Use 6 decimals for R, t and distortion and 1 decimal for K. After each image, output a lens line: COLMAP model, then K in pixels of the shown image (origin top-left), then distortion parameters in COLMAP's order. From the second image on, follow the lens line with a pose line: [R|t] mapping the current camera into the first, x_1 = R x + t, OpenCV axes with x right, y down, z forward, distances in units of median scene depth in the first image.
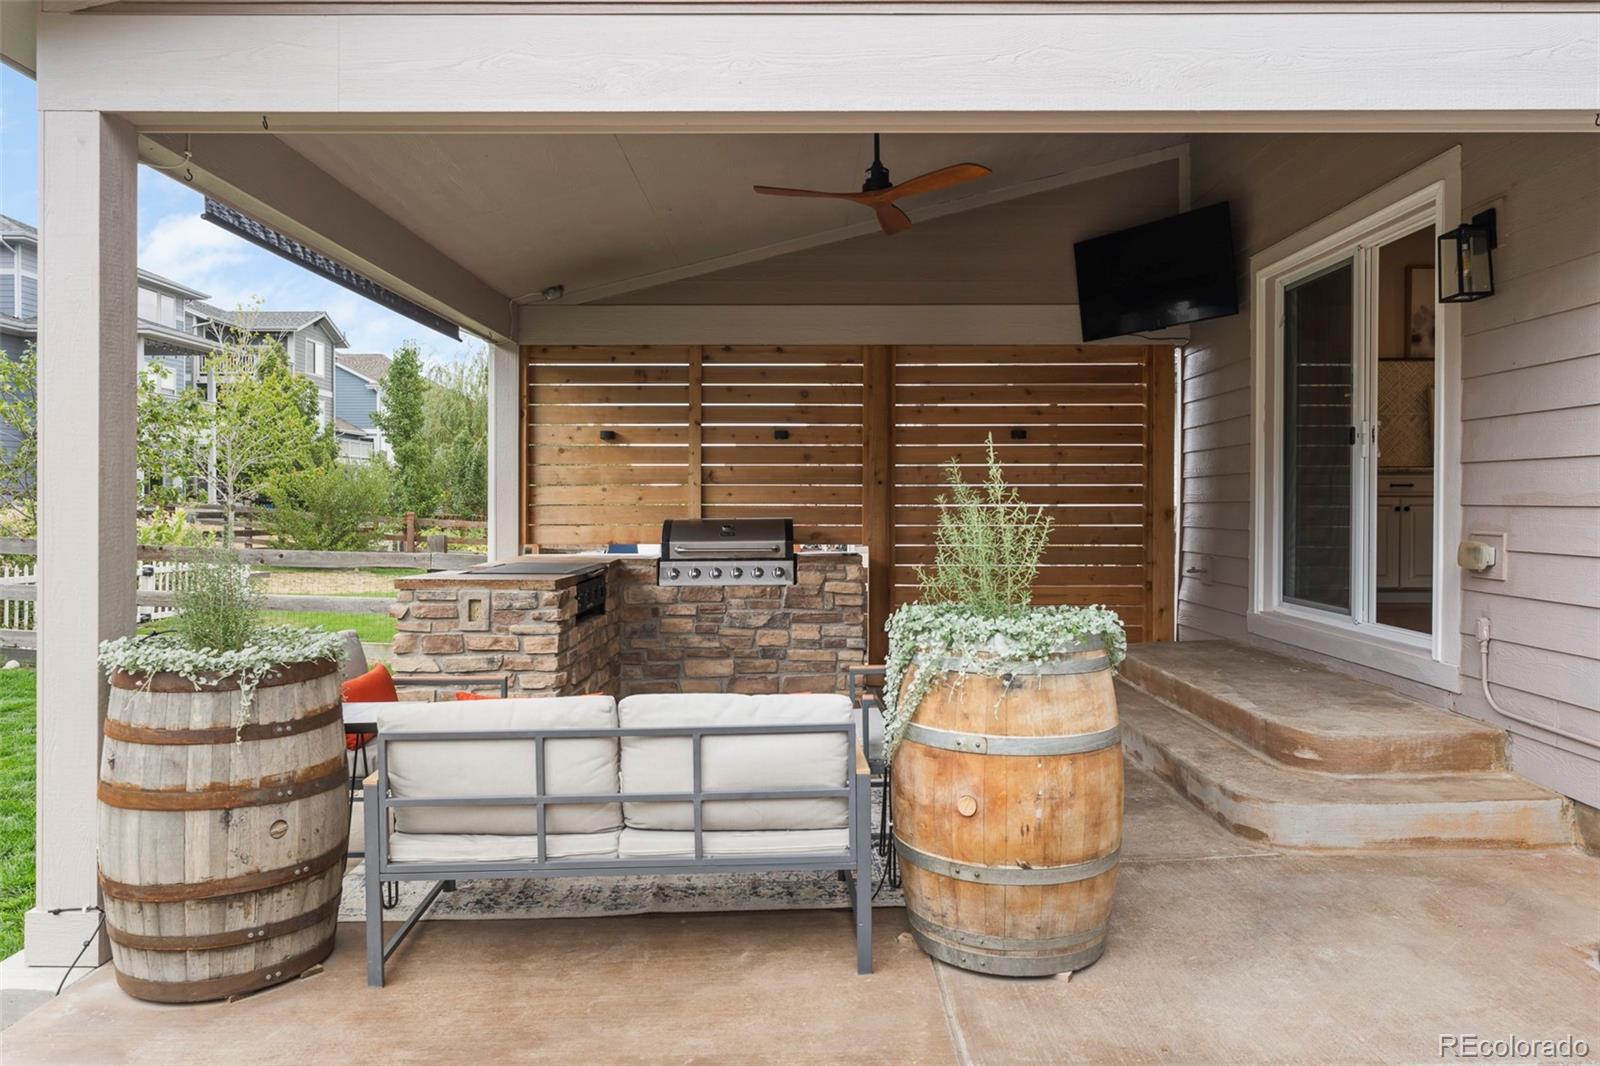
lens RADIAL K [[1091.8, 0, 765.7], [0, 1091.8, 514.1], [0, 0, 1]] dist [0.002875, 0.002454]
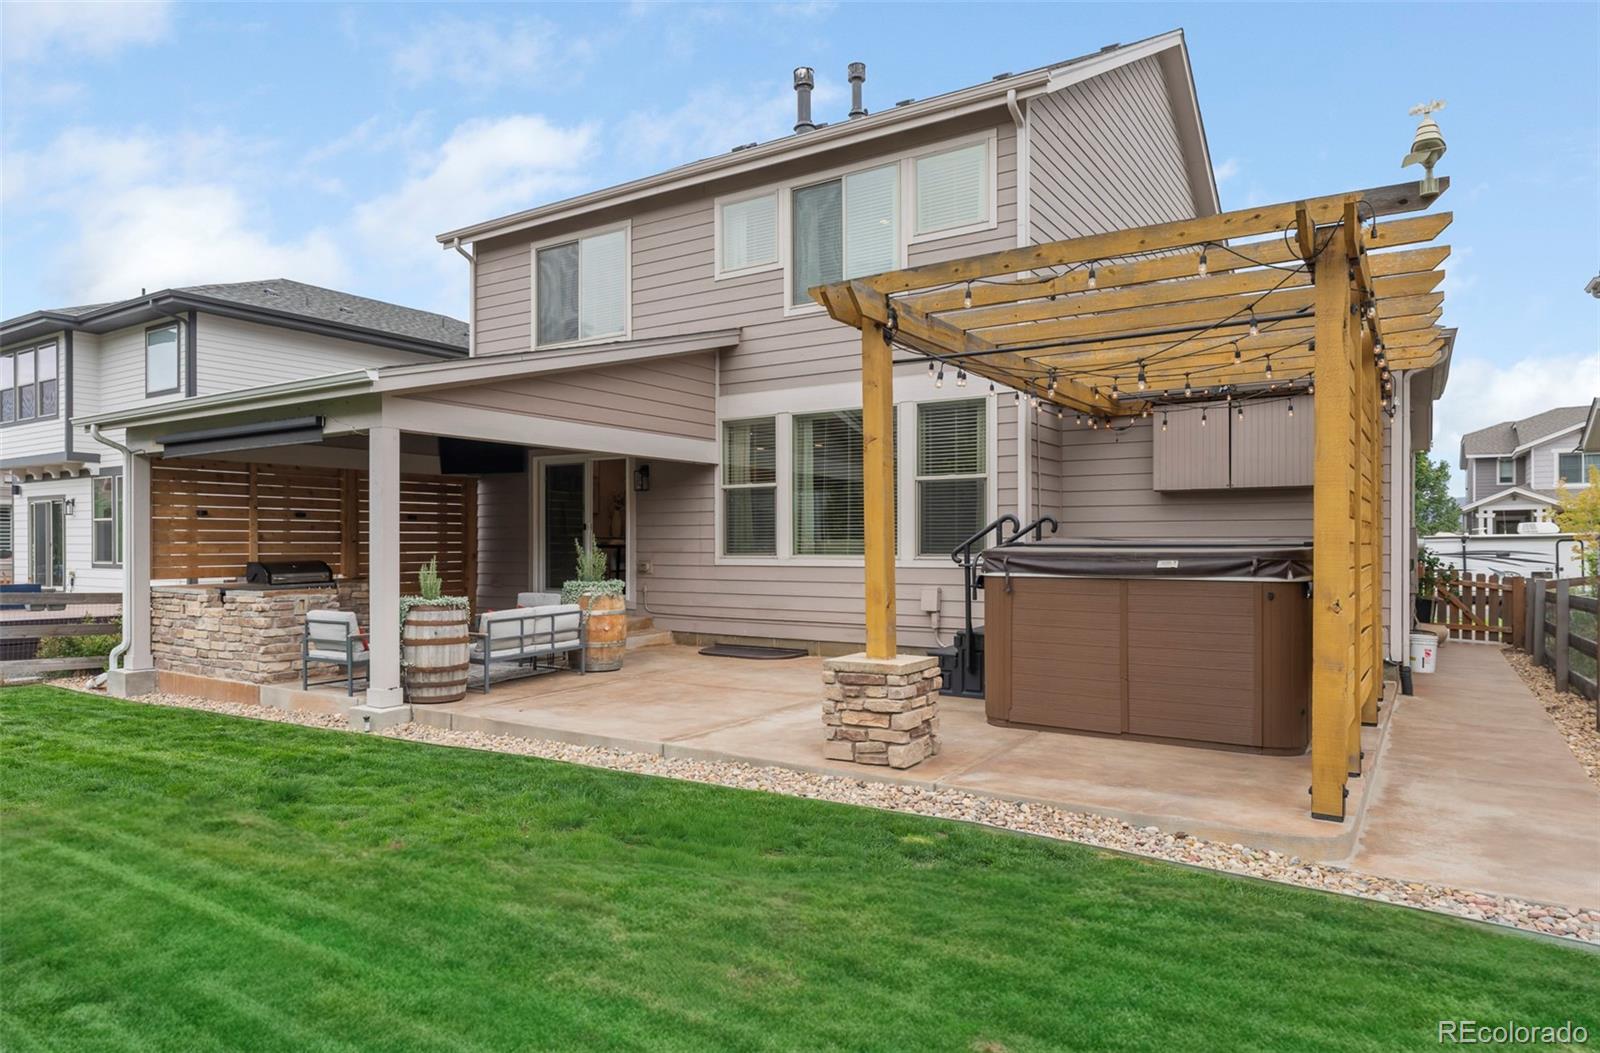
lens RADIAL K [[958.3, 0, 801.7], [0, 958.3, 535.2], [0, 0, 1]] dist [0.002485, -0.000718]
pose [[0.521931, 0.006453, 0.852963, -1.674770], [0.011906, 0.999819, -0.014850, -0.009809], [-0.852904, 0.017906, 0.521760, -0.998233]]
